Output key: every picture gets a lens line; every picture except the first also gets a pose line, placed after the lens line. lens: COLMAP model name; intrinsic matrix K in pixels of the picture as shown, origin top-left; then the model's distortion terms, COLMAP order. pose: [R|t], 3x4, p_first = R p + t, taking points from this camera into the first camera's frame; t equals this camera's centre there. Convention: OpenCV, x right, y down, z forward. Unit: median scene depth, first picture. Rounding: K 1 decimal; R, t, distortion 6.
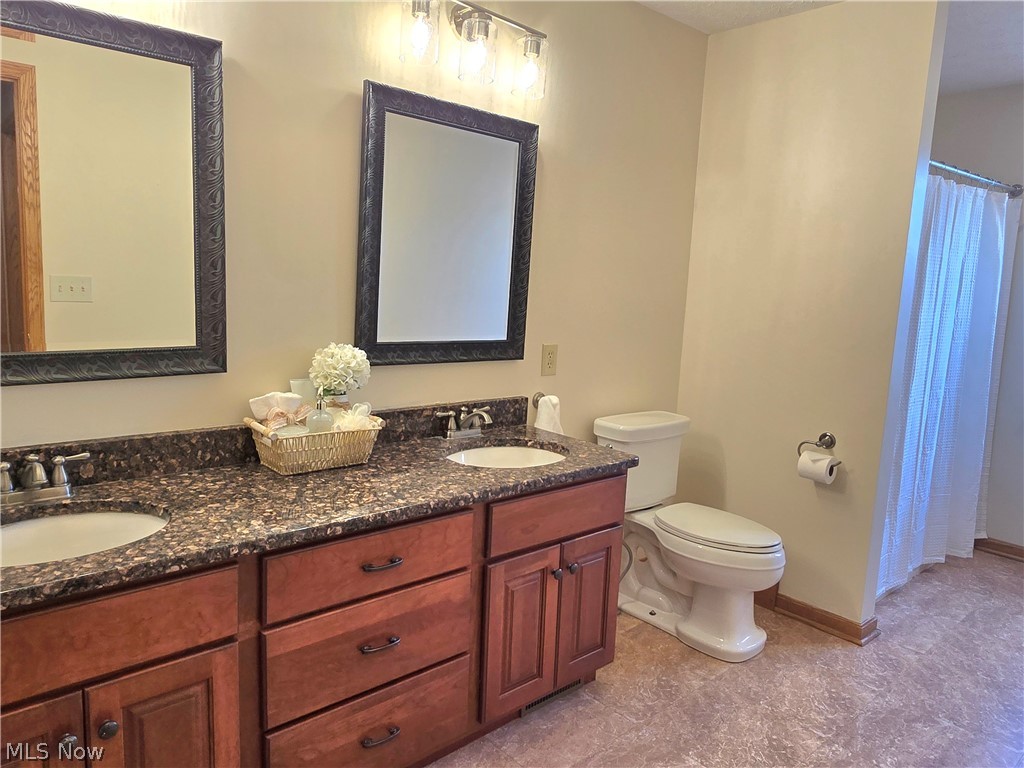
lens RADIAL K [[700.8, 0, 512.0], [0, 700.8, 384.0], [0, 0, 1]] dist [-0.001288, 0.000475]
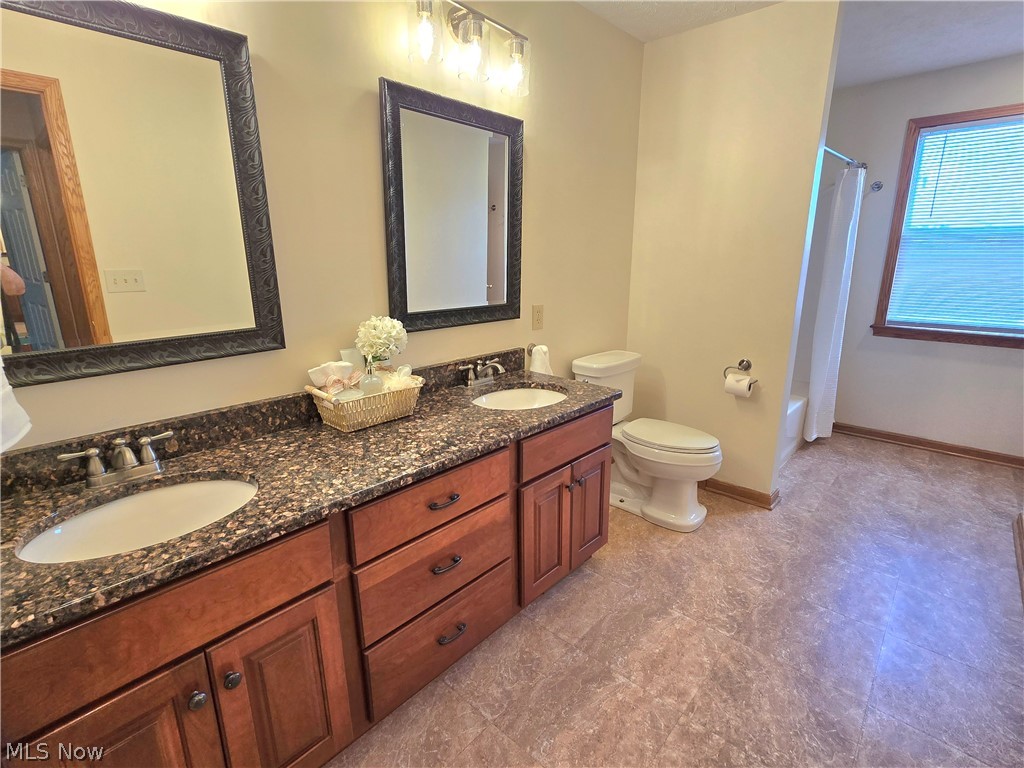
lens RADIAL K [[495.1, 0, 516.4], [0, 495.1, 387.0], [0, 0, 1]] dist [-0.002447, 0.002195]
pose [[0.992868, -0.075183, 0.092523, -0.108794], [0.063935, 0.990828, 0.119048, -0.025824], [-0.100625, -0.112284, 0.988568, 0.148826]]
